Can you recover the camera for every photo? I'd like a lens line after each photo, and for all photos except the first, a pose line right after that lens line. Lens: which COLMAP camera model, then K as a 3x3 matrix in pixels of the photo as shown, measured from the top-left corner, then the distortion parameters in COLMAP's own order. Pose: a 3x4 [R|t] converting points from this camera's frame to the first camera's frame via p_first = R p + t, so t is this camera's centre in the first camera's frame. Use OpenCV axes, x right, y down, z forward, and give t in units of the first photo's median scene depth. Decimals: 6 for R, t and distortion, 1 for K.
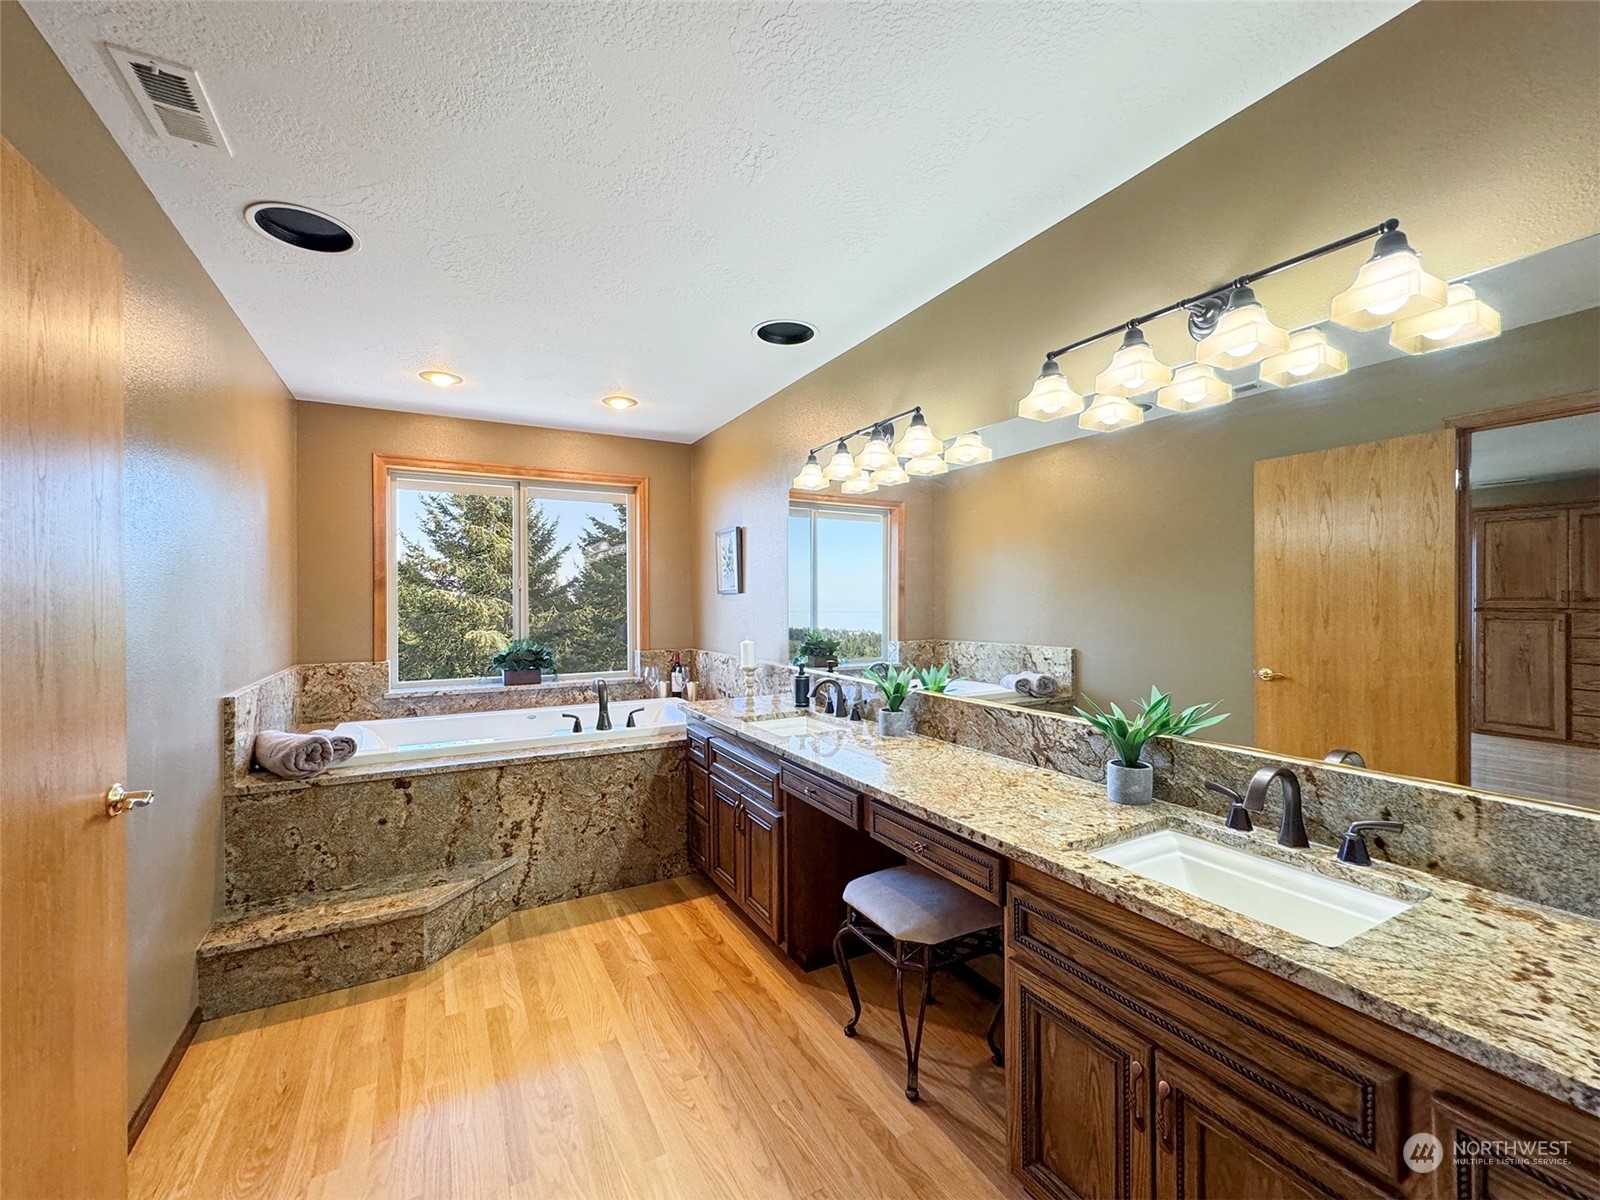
lens RADIAL K [[649.1, 0, 793.6], [0, 649.1, 599.9], [0, 0, 1]] dist [-0.002055, 0.000660]
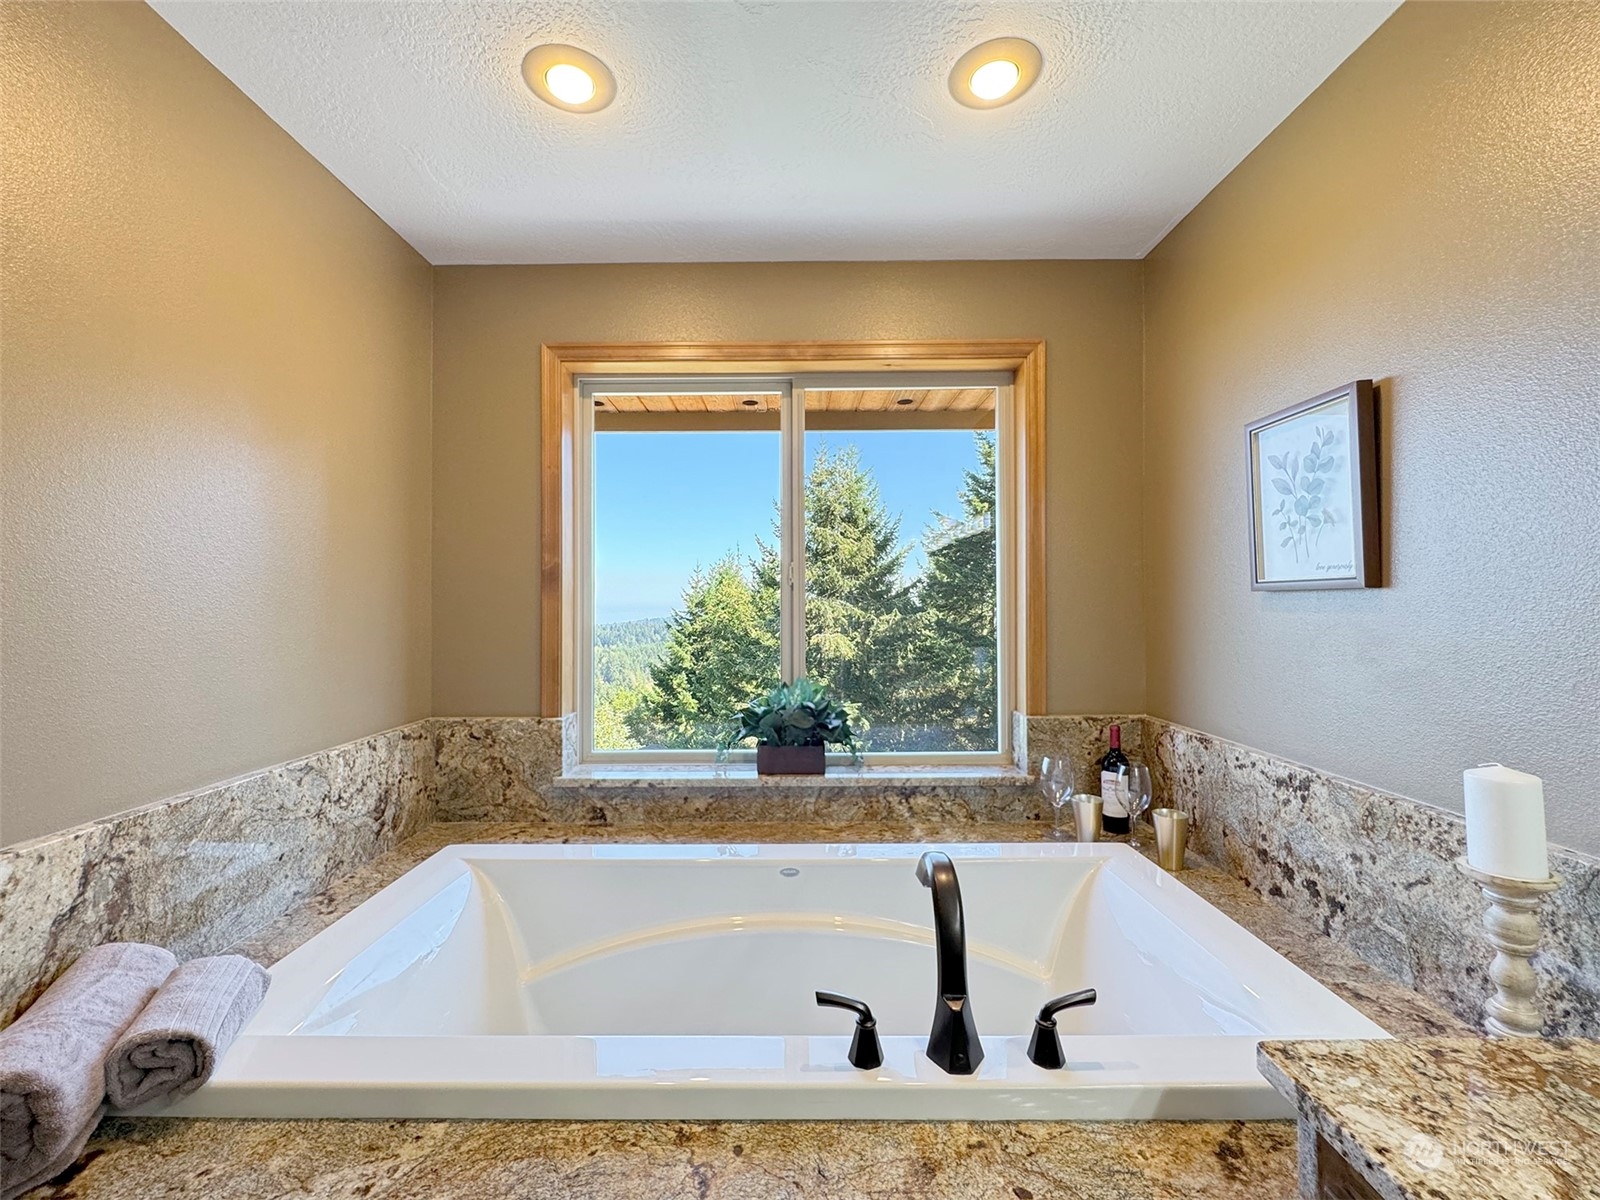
lens RADIAL K [[649.1, 0, 796.7], [0, 649.1, 598.2], [0, 0, 1]] dist [-0.002055, 0.000660]
pose [[0.870783, -0.003104, -0.491658, -0.159834], [0.000470, 0.999985, -0.005481, -0.003038], [0.491668, 0.004542, 0.870771, 0.542902]]
